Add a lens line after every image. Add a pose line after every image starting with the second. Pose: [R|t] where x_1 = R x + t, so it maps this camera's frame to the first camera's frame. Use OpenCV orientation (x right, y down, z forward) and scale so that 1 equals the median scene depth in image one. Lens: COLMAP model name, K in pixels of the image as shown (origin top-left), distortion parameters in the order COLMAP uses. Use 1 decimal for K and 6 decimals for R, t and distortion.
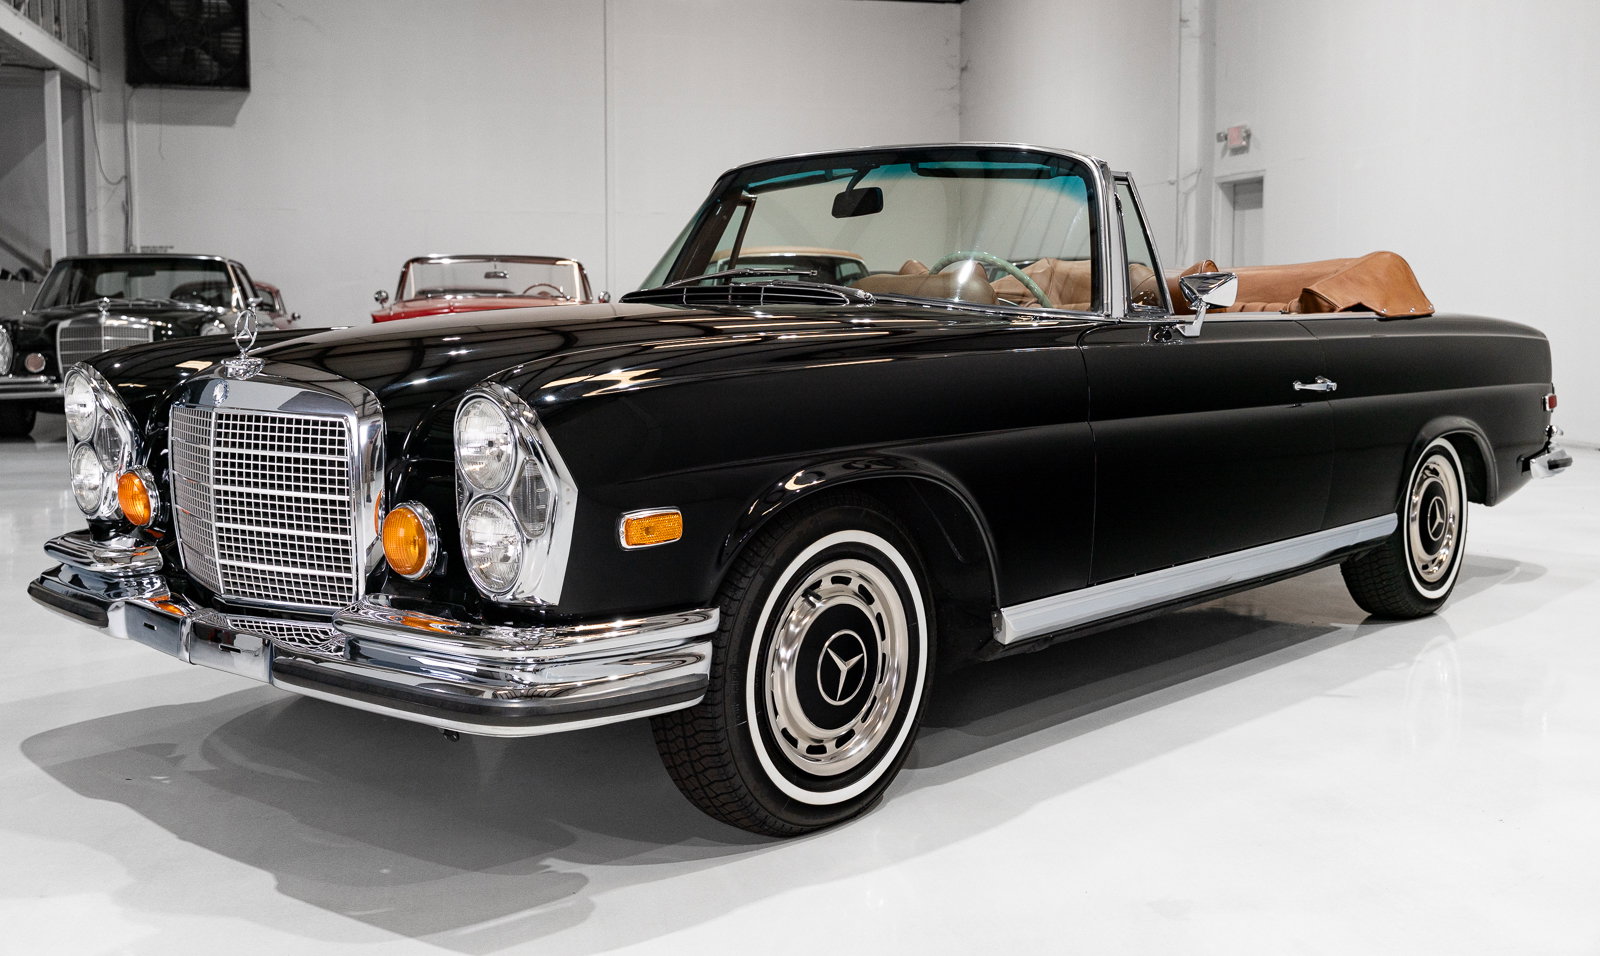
lens RADIAL K [[1633.2, 0, 796.2], [0, 1633.2, 421.4], [0, 0, 1]] dist [0.013187, 0.031716]
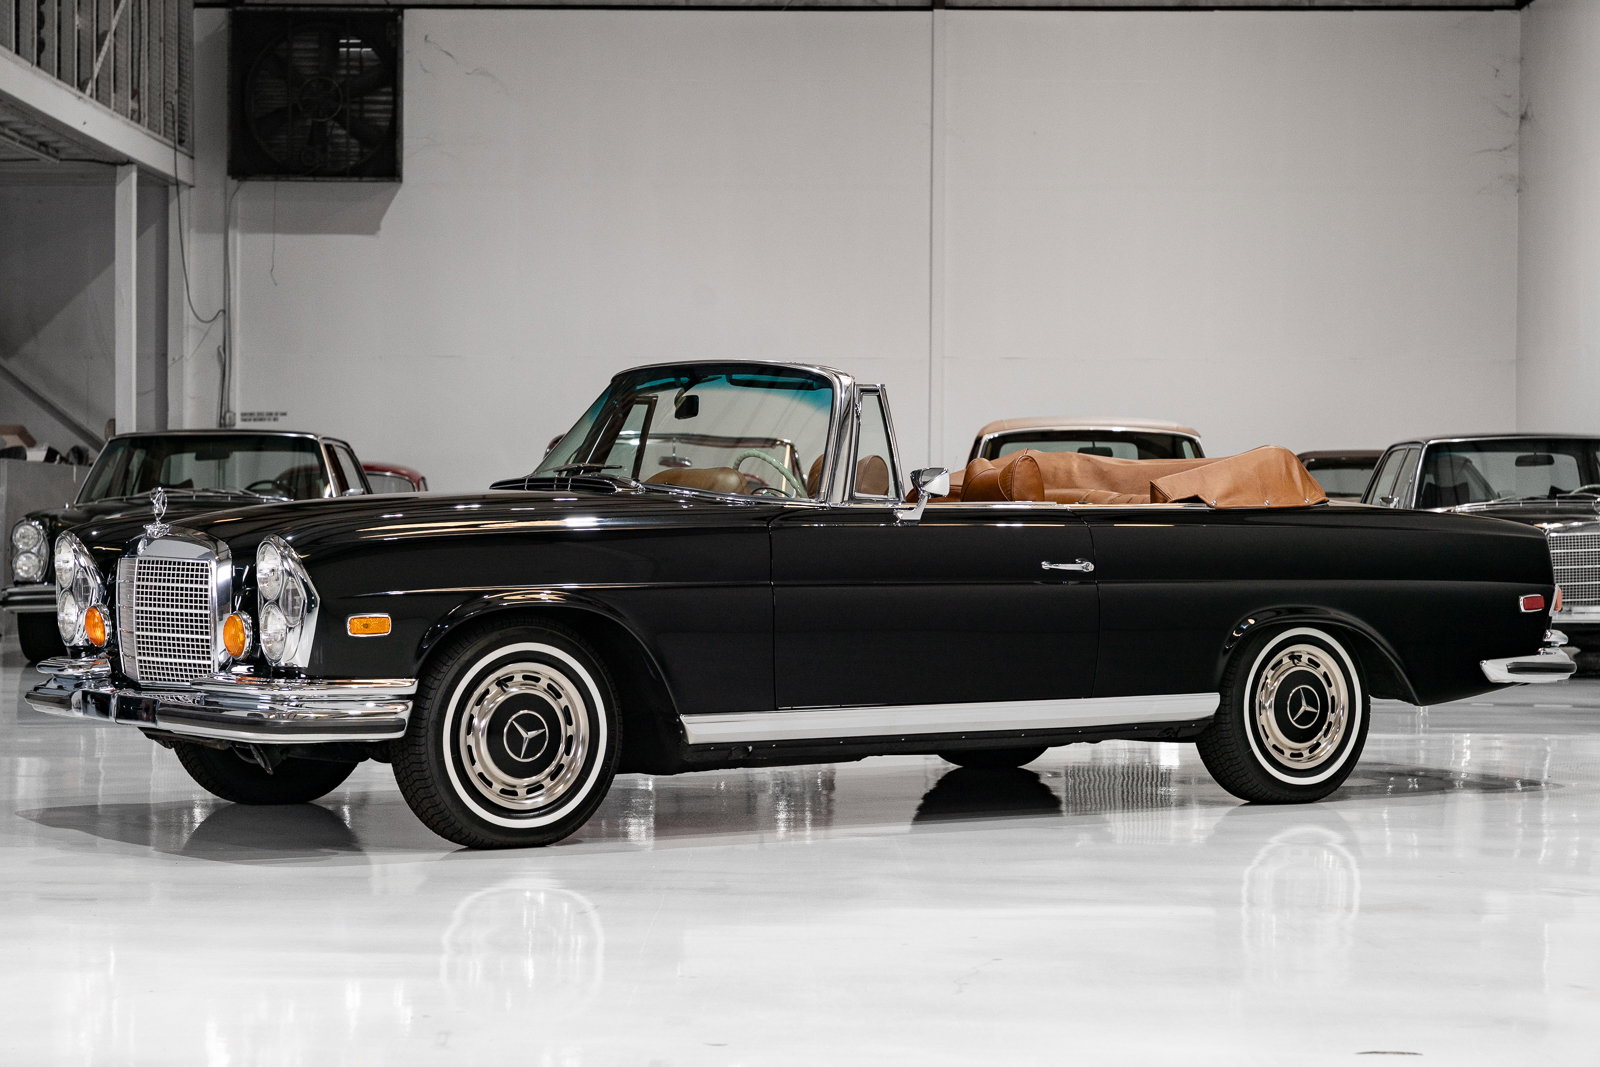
lens RADIAL K [[3344.8, 0, 800.0], [0, 3344.8, 533.5], [0, 0, 1]] dist [0.045236, 0.362327]
pose [[0.972449, 0.008148, -0.232973, 0.819307], [-0.023040, 0.997855, -0.061269, 0.124517], [0.231974, 0.064948, 0.970551, -1.591854]]
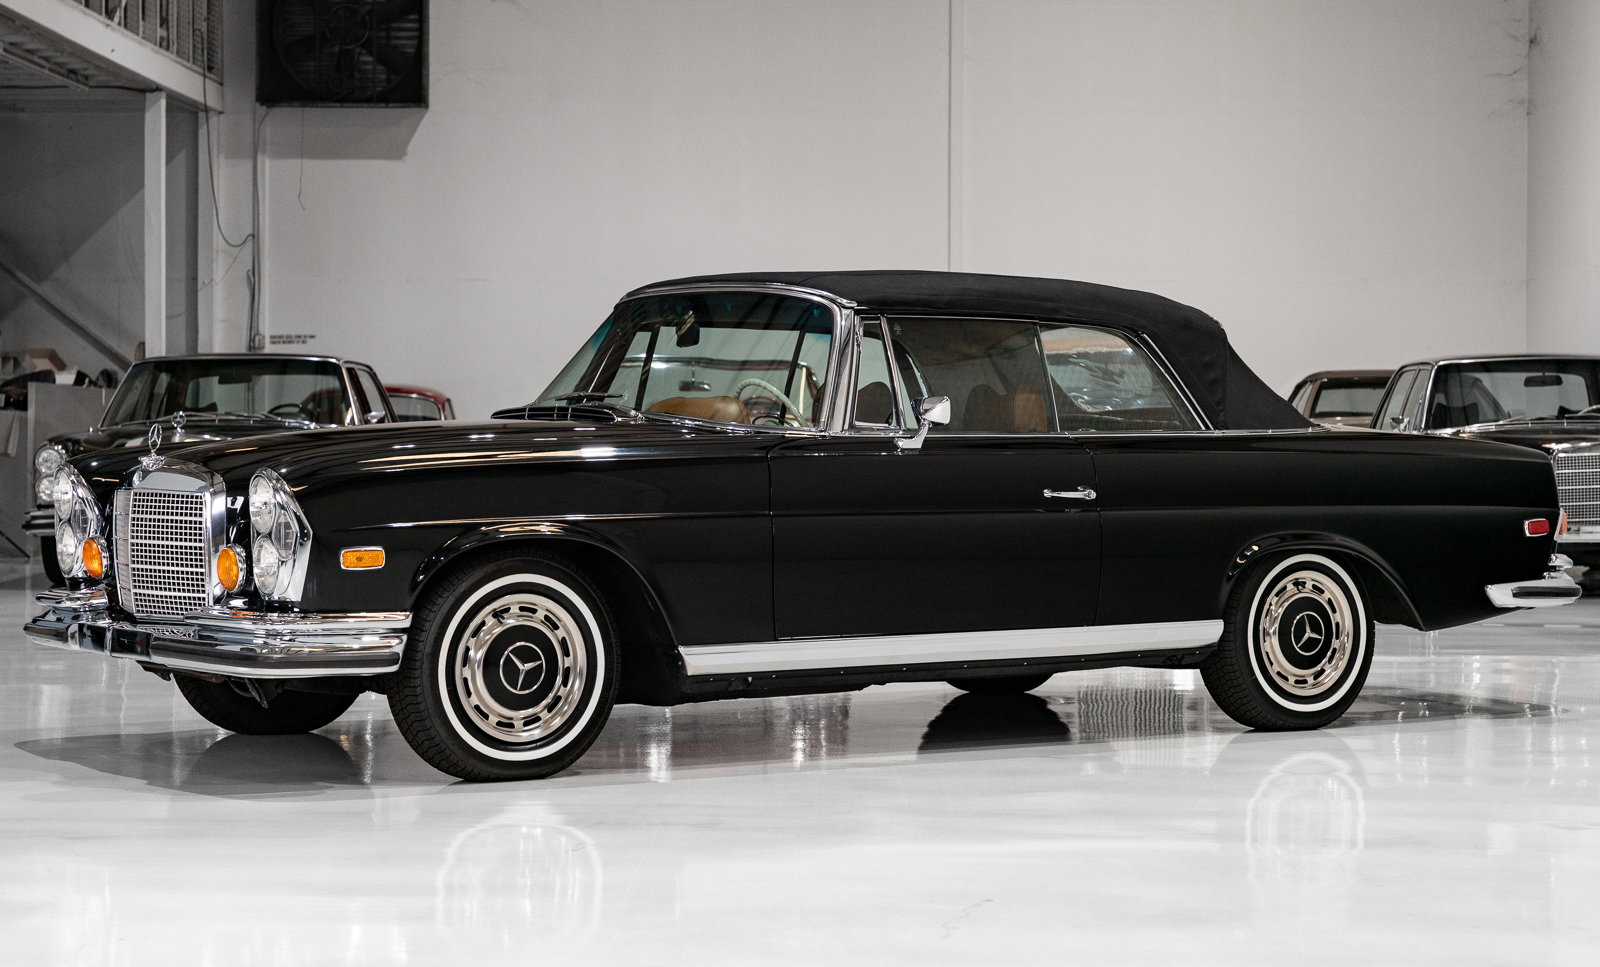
lens RADIAL K [[3263.7, 0, 832.0], [0, 3263.7, 431.6], [0, 0, 1]] dist [0.074699, 0.111103]
pose [[0.972393, 0.003981, -0.233314, 0.828143], [-0.019943, 0.997614, -0.066095, 0.107057], [0.232494, 0.068923, 0.970153, -1.514491]]
